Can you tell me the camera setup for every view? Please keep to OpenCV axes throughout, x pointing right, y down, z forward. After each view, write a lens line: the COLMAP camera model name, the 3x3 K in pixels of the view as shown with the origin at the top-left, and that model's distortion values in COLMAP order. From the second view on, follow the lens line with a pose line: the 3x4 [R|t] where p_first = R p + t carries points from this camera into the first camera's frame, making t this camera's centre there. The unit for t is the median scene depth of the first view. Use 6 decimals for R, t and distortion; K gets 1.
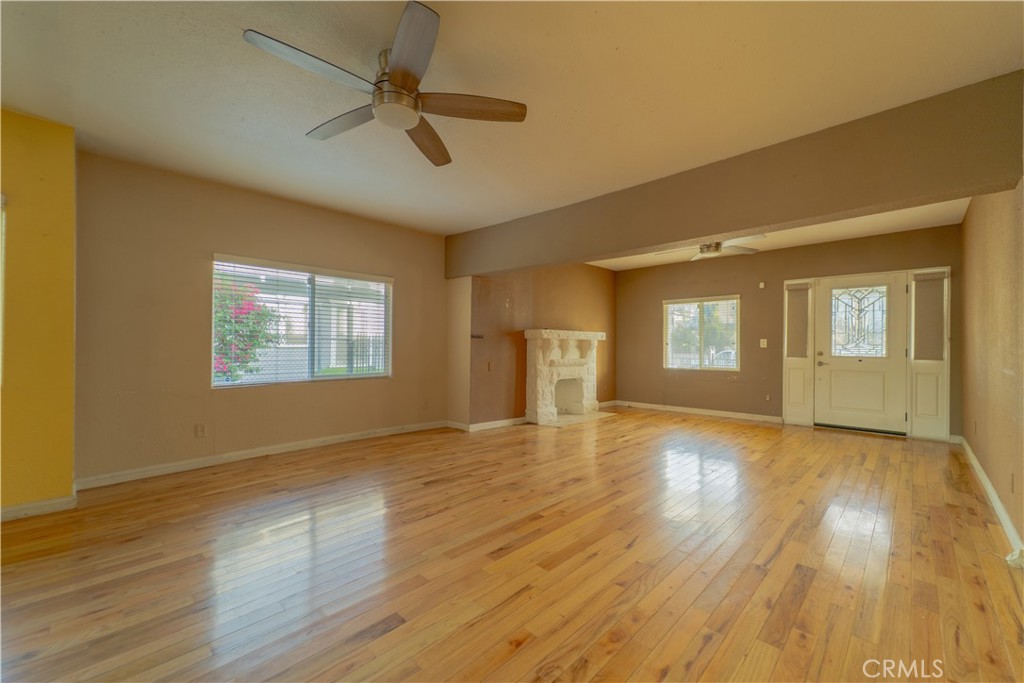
lens RADIAL K [[410.8, 0, 508.5], [0, 410.8, 344.5], [0, 0, 1]] dist [0.010018, -0.003636]
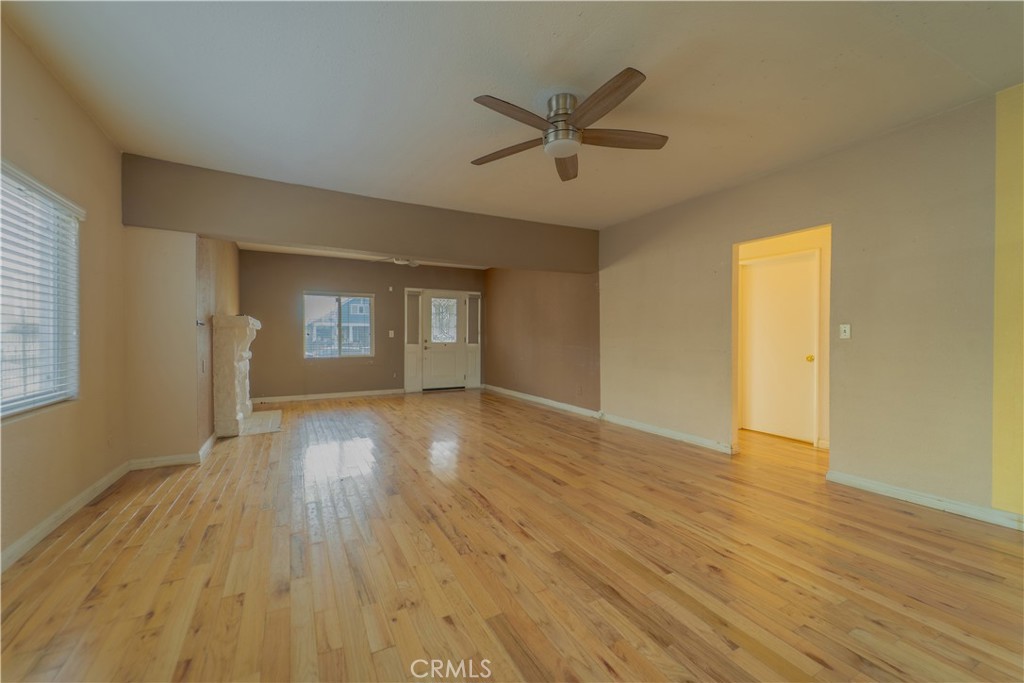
lens RADIAL K [[409.1, 0, 505.7], [0, 409.1, 343.9], [0, 0, 1]] dist [0.012774, -0.003251]
pose [[0.312436, -0.020710, 0.949713, -0.560004], [-0.001936, 0.999746, 0.022438, -0.001319], [-0.949937, -0.008849, 0.312317, 0.292876]]
